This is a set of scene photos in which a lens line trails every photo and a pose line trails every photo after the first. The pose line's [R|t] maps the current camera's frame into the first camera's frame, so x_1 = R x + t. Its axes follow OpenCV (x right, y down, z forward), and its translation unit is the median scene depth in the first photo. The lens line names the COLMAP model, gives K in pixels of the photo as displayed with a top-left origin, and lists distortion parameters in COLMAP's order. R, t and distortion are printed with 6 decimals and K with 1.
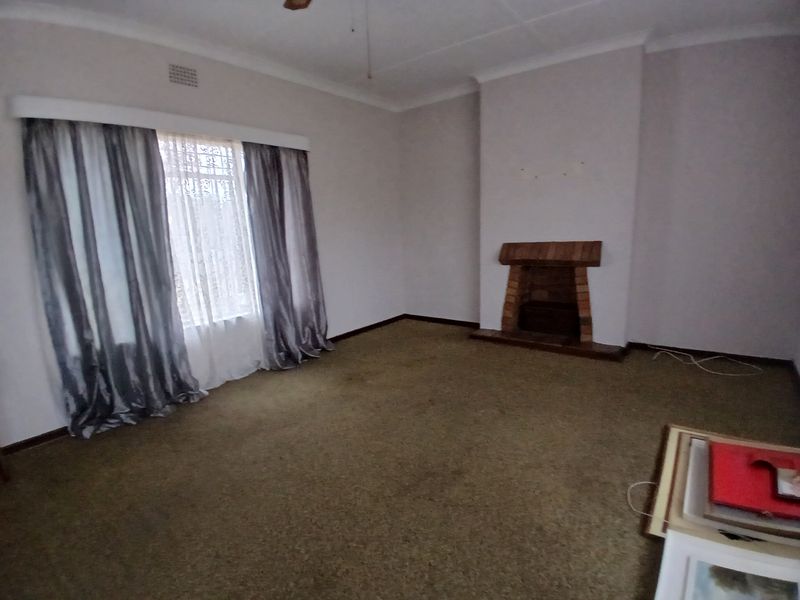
lens RADIAL K [[396.4, 0, 396.6], [0, 396.4, 304.4], [0, 0, 1]] dist [-0.000439, -0.040351]
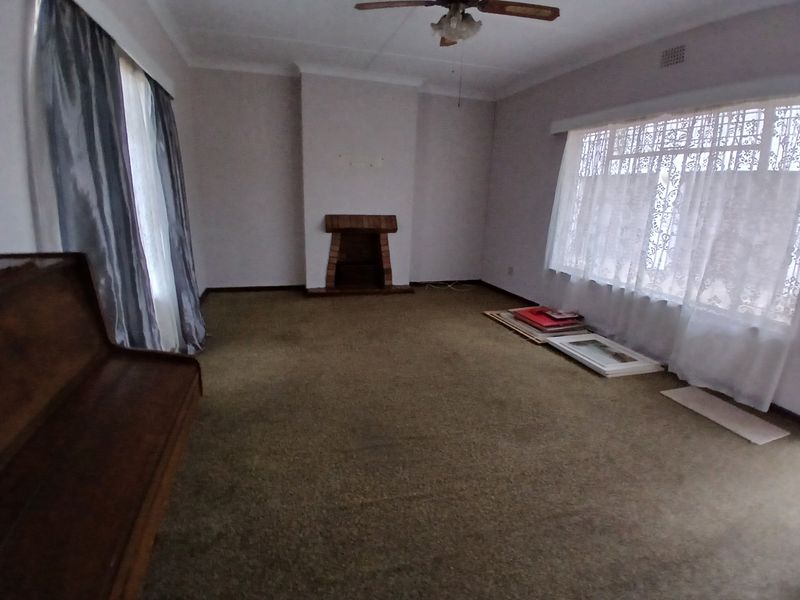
lens RADIAL K [[396.4, 0, 396.6], [0, 396.4, 304.4], [0, 0, 1]] dist [-0.000439, -0.040351]
pose [[0.580600, -0.143977, 0.801358, -0.651267], [0.101517, 0.989361, 0.104204, 0.014849], [-0.807835, 0.020850, 0.589040, 0.118274]]
